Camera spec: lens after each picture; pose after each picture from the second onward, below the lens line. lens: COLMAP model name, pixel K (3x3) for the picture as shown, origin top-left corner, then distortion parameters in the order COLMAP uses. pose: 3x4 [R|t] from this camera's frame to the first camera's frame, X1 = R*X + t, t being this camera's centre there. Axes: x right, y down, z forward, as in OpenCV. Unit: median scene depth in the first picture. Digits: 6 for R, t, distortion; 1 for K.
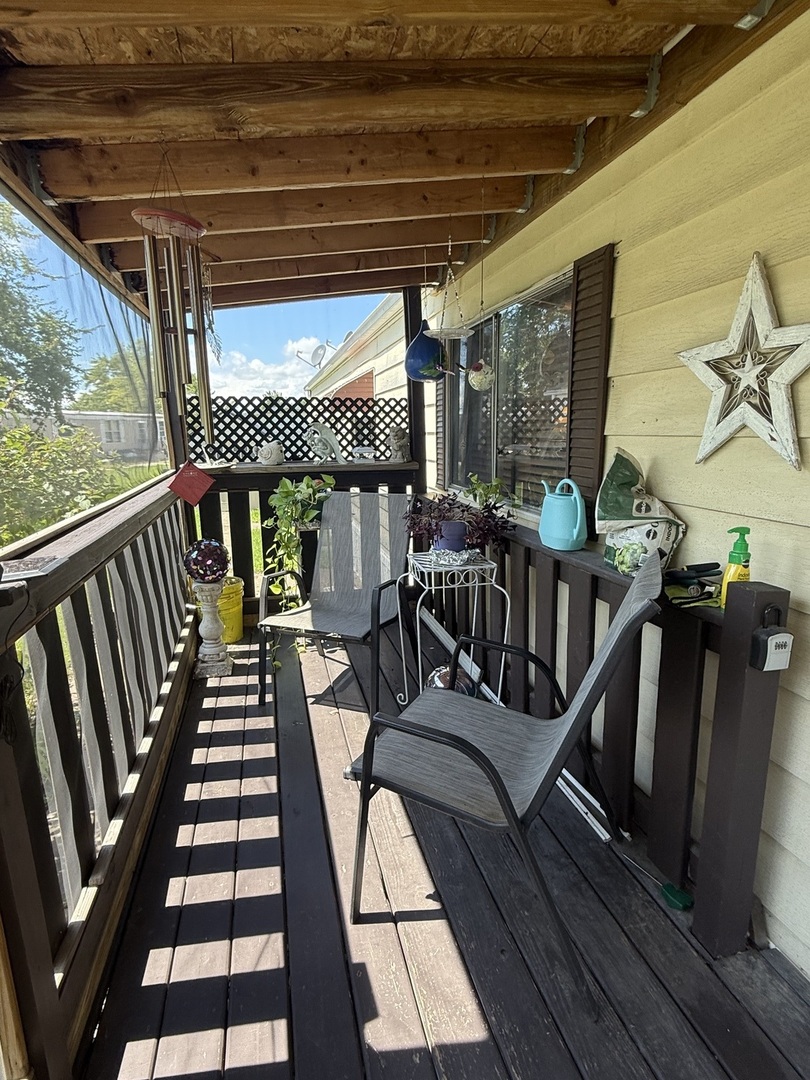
lens RADIAL K [[568.3, 0, 405.8], [0, 568.3, 540.1], [0, 0, 1]] dist [0.007957, -0.001265]
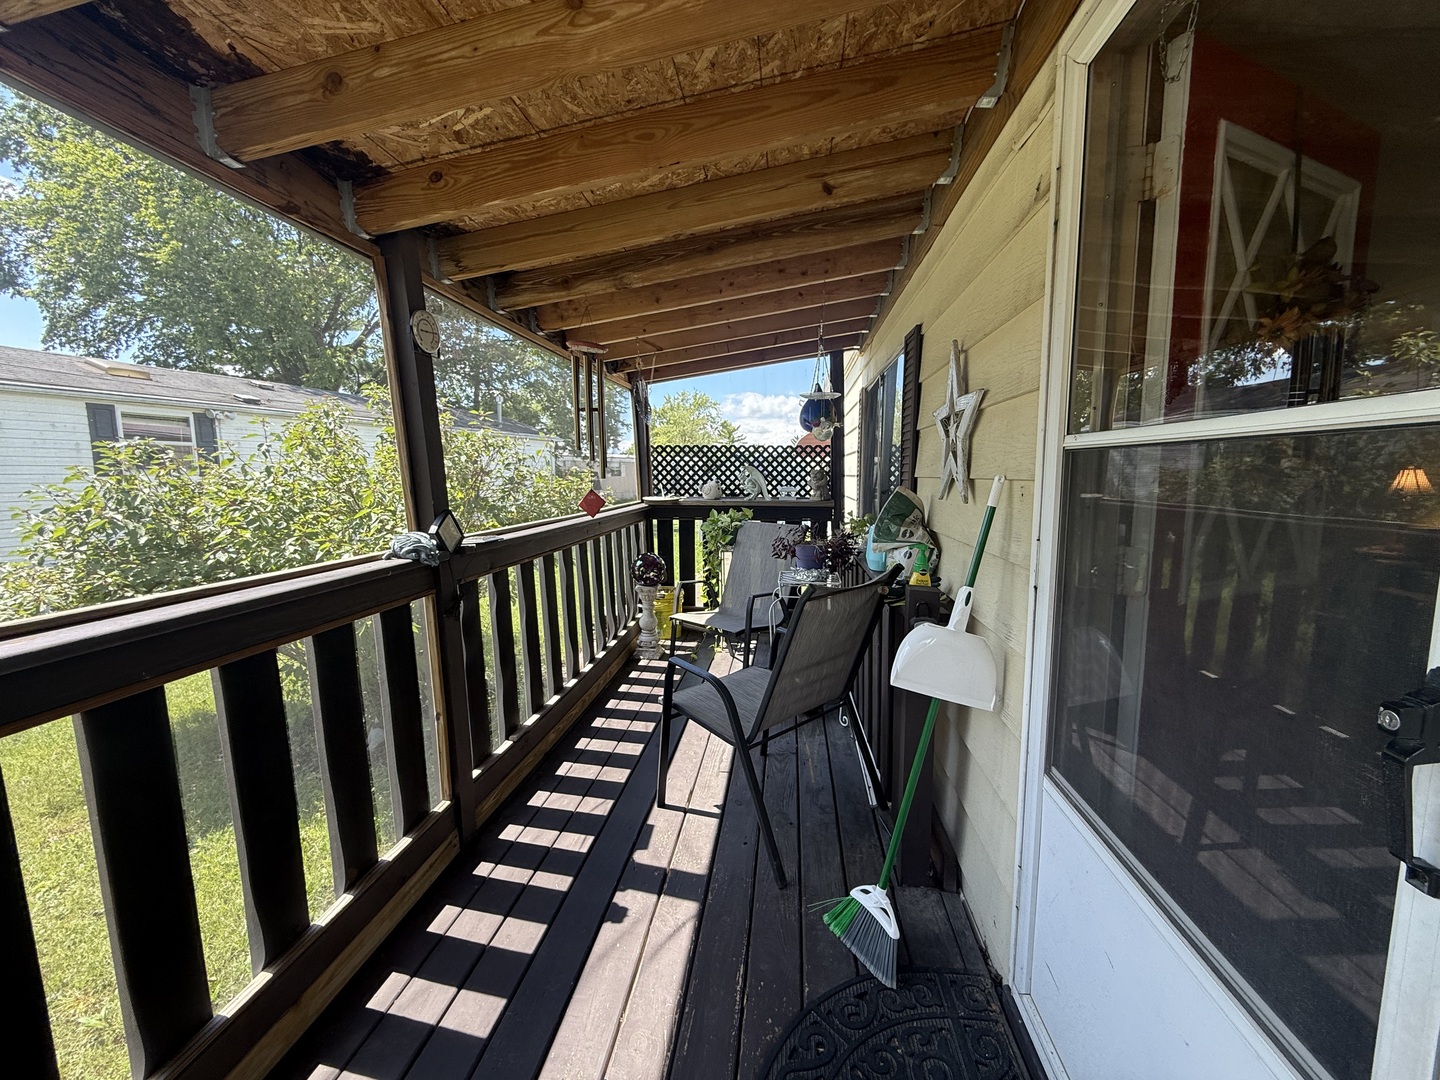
lens RADIAL K [[575.0, 0, 721.5], [0, 575.0, 547.4], [0, 0, 1]] dist [-0.000175, -0.000006]
pose [[0.933117, 0.055541, -0.355257, 0.408340], [-0.078572, 0.995617, -0.050720, 0.058847], [0.350883, 0.075240, 0.933392, -0.271167]]
